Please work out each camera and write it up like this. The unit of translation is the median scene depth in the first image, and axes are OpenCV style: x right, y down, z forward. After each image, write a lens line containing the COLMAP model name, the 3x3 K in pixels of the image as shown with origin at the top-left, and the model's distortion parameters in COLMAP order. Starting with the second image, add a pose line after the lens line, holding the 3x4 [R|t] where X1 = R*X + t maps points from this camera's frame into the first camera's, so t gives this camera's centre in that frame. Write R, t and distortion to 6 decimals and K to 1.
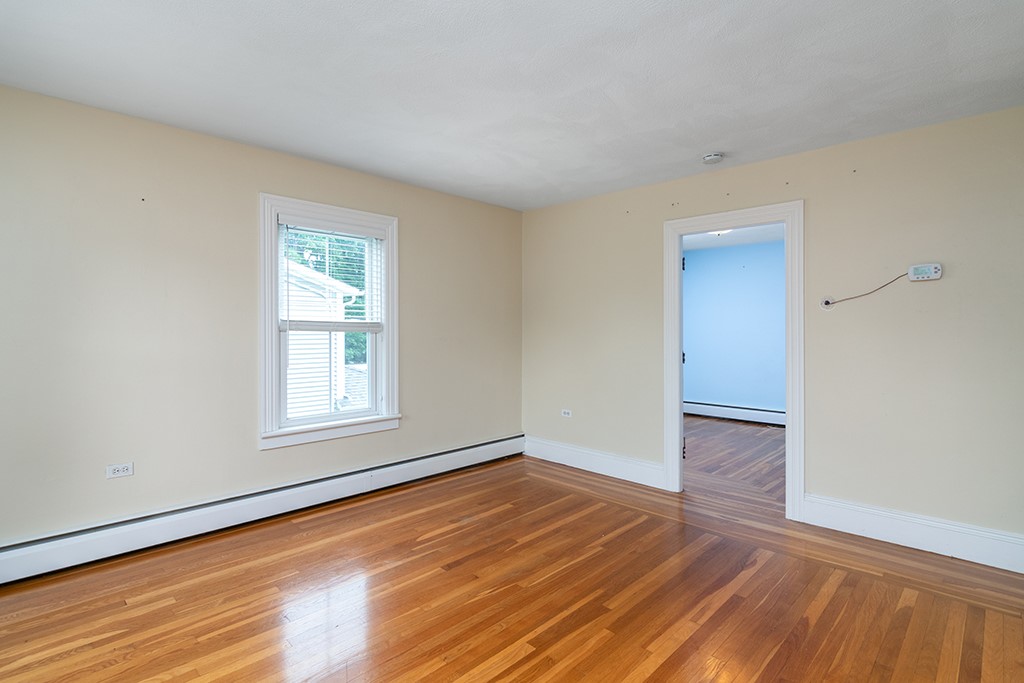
lens RADIAL K [[504.3, 0, 511.7], [0, 504.3, 327.9], [0, 0, 1]] dist [-0.002132, 0.000676]
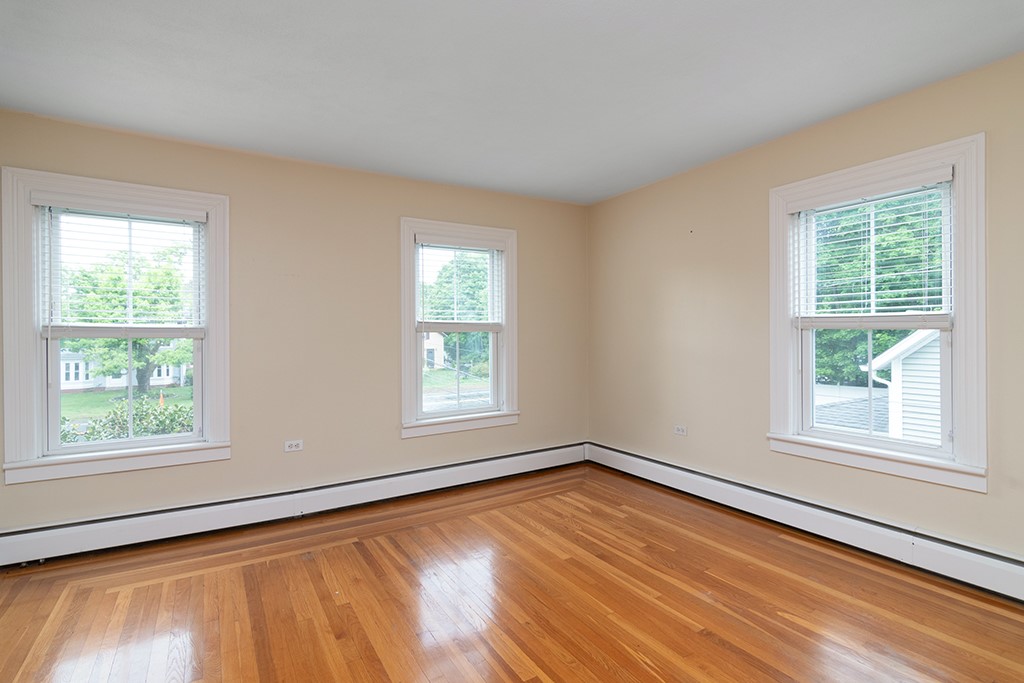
lens RADIAL K [[485.3, 0, 512.0], [0, 485.3, 341.5], [0, 0, 1]] dist [0.007646, 0.000583]
pose [[-0.232630, 0.006286, -0.972545, 0.762126], [0.006016, 0.999969, 0.005024, 0.031163], [0.972547, -0.004682, -0.232661, 1.028104]]
